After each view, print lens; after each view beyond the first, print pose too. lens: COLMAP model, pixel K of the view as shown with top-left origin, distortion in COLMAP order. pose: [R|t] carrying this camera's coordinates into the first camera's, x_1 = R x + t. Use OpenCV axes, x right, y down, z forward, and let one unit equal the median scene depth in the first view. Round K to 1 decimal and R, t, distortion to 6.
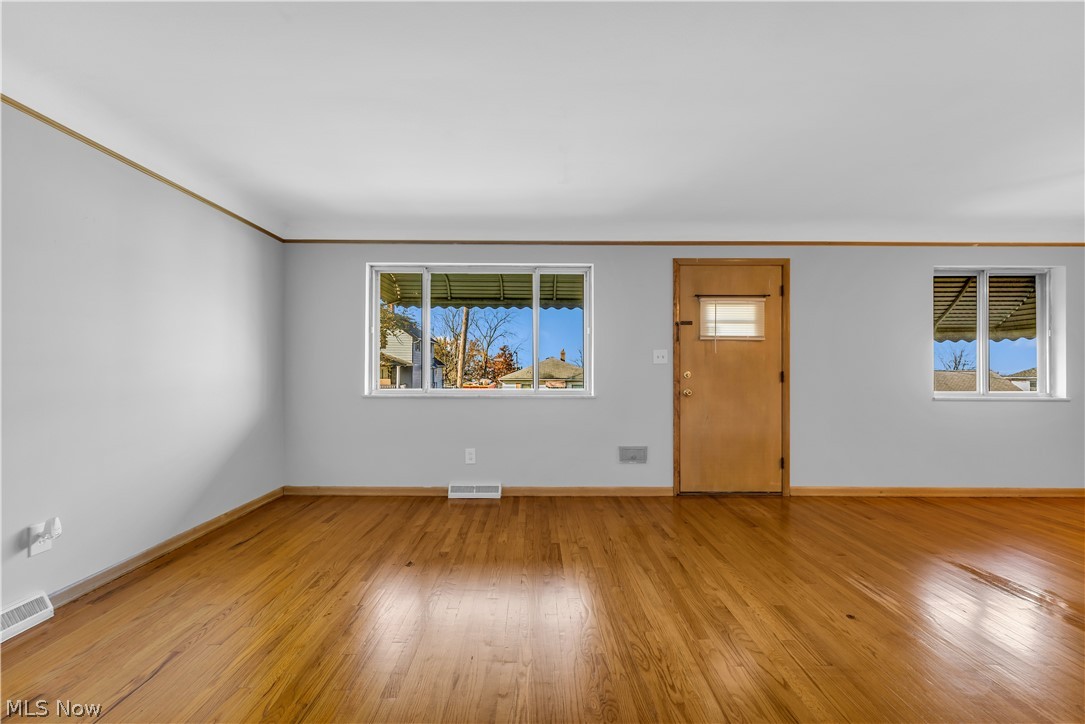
lens RADIAL K [[436.9, 0, 533.2], [0, 436.9, 365.9], [0, 0, 1]] dist [-0.001608, 0.000004]
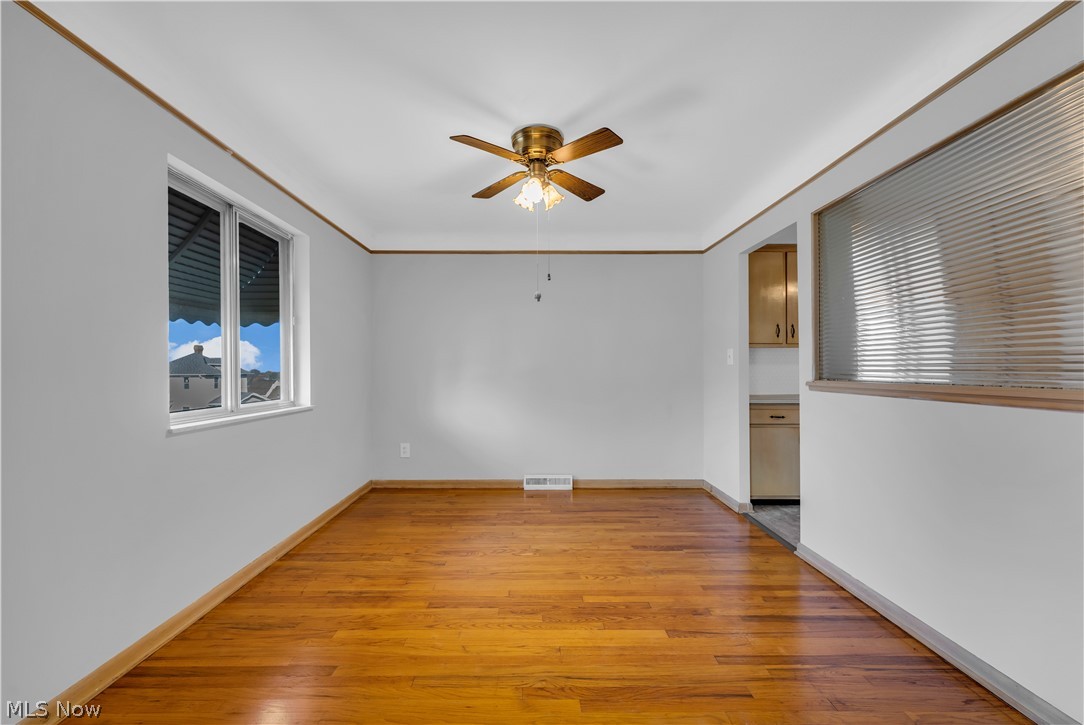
lens RADIAL K [[436.5, 0, 535.7], [0, 436.5, 370.0], [0, 0, 1]] dist [-0.001608, 0.000004]
pose [[-0.006527, -0.007393, 0.999951, 0.439979], [-0.000878, 0.999972, 0.007387, 0.002910], [-0.999978, -0.000830, -0.006533, 0.602796]]
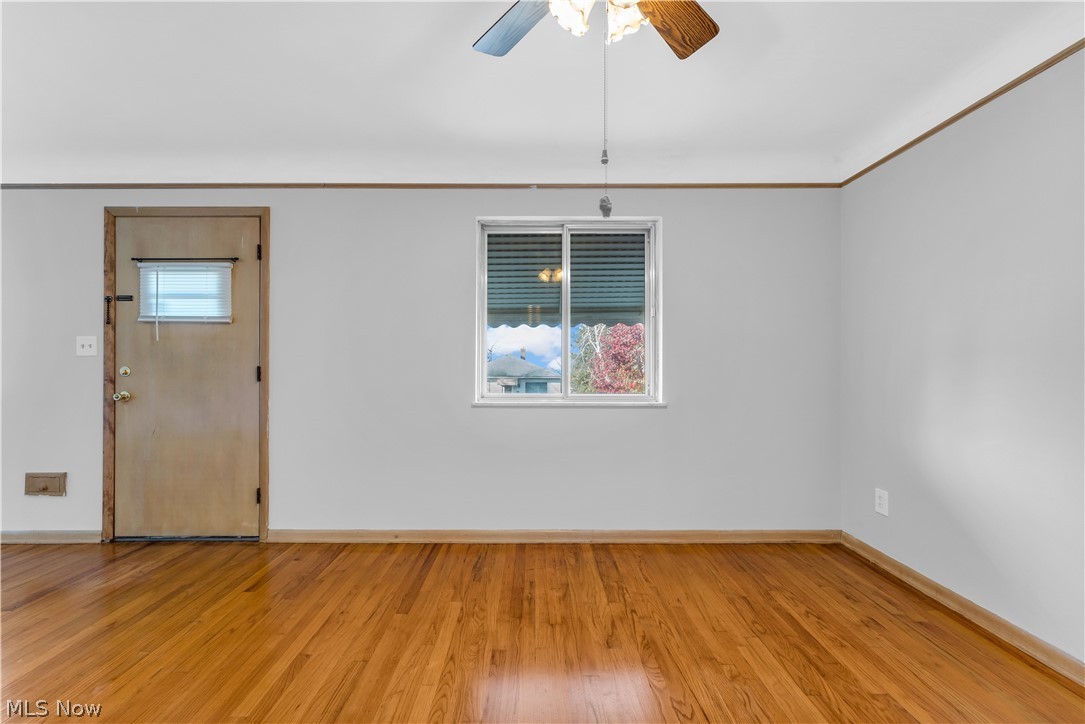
lens RADIAL K [[436.9, 0, 536.1], [0, 436.9, 365.9], [0, 0, 1]] dist [-0.001608, 0.000004]
pose [[0.999991, -0.001867, 0.003917, 1.017058], [0.001845, 0.999983, 0.005561, 0.008745], [-0.003927, -0.005554, 0.999977, 0.290757]]
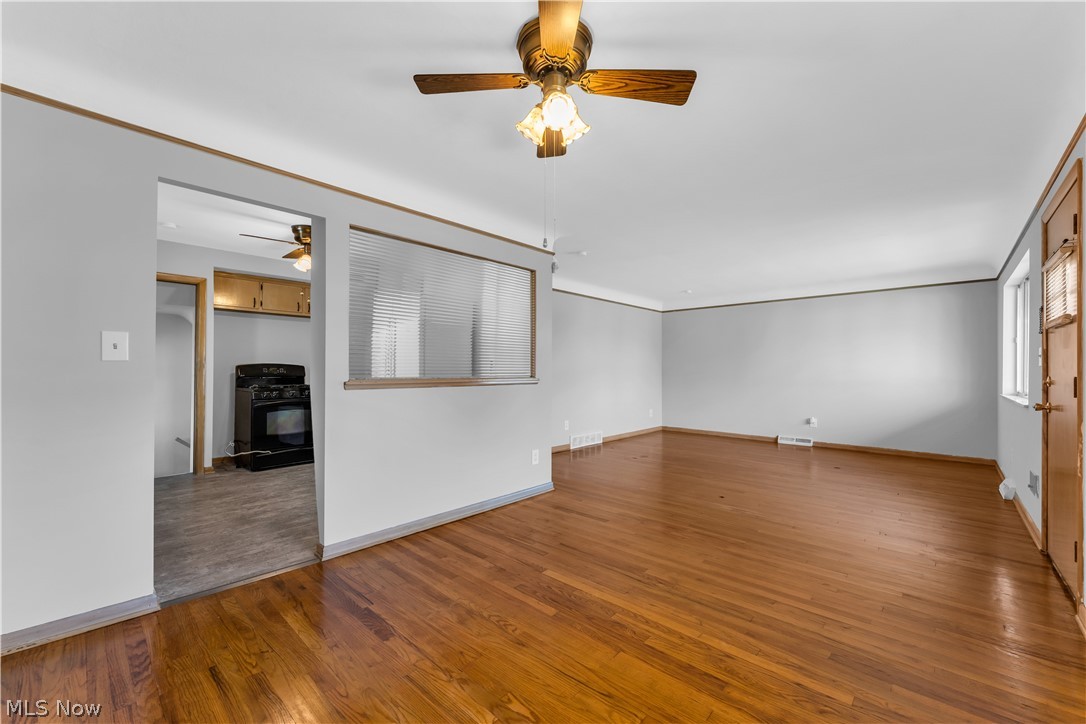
lens RADIAL K [[437.3, 0, 532.8], [0, 437.3, 368.0], [0, 0, 1]] dist [-0.001608, 0.000004]
pose [[-0.687868, -0.008305, -0.725788, 1.400669], [-0.003819, 0.999962, -0.007823, 0.007317], [0.725825, -0.002610, -0.687874, 0.882265]]
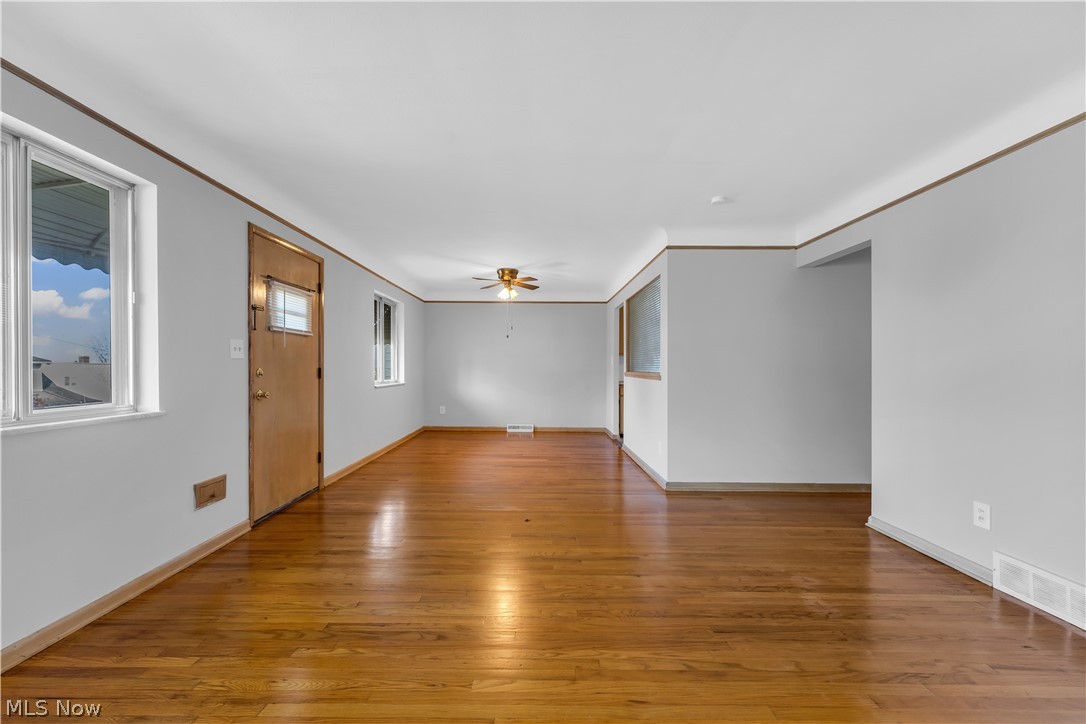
lens RADIAL K [[437.3, 0, 533.2], [0, 437.3, 367.0], [0, 0, 1]] dist [-0.001608, 0.000004]
pose [[0.010065, -0.004859, 0.999938, -0.444655], [-0.008677, 0.999950, 0.004946, 0.001470], [-0.999912, -0.008727, 0.010022, 0.490540]]
